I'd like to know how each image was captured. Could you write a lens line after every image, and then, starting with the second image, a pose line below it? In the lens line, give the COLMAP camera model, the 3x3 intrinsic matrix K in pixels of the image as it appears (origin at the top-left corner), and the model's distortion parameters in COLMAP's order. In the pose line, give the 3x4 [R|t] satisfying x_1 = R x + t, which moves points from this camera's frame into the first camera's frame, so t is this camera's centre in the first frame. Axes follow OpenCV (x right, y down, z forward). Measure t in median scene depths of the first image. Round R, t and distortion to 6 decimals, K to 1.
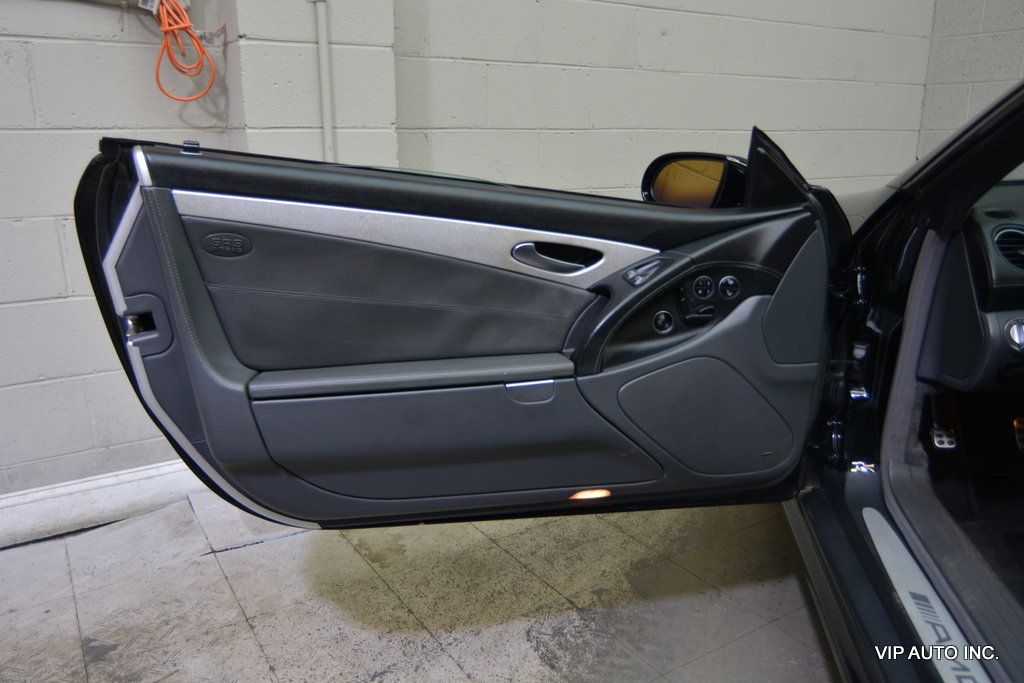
lens RADIAL K [[777.4, 0, 500.3], [0, 777.4, 333.3], [0, 0, 1]] dist [-0.019478, 0.011951]
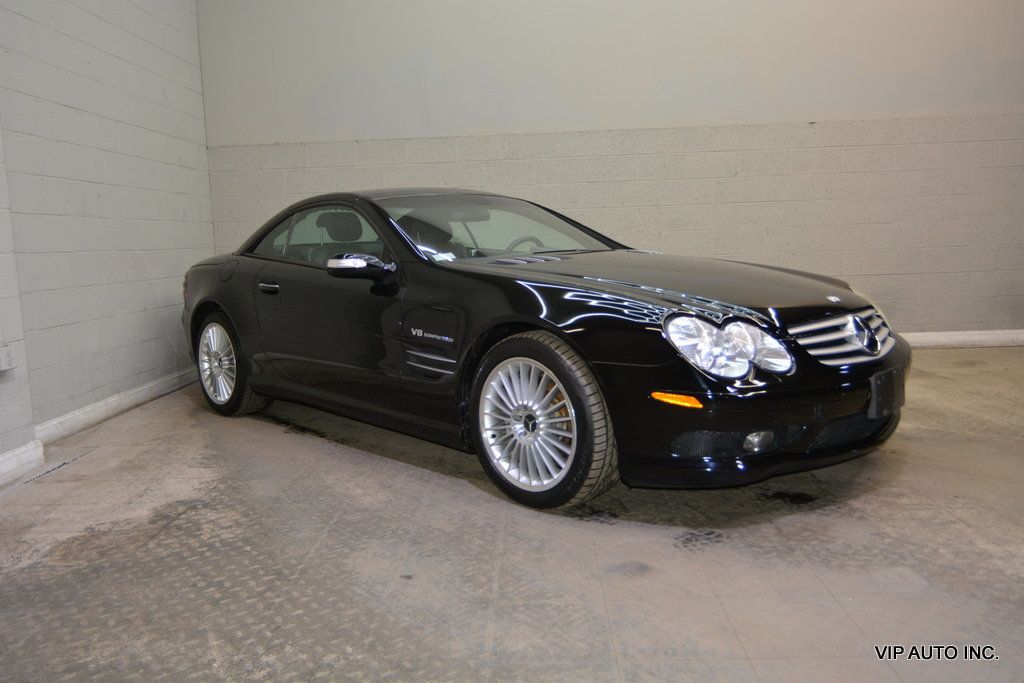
lens RADIAL K [[776.0, 0, 497.4], [0, 776.0, 333.1], [0, 0, 1]] dist [-0.022465, 0.016783]
pose [[0.566075, -0.114134, 0.816414, -1.386342], [0.236782, 0.971147, -0.028412, 0.316877], [-0.789616, 0.209396, 0.576767, -1.198915]]
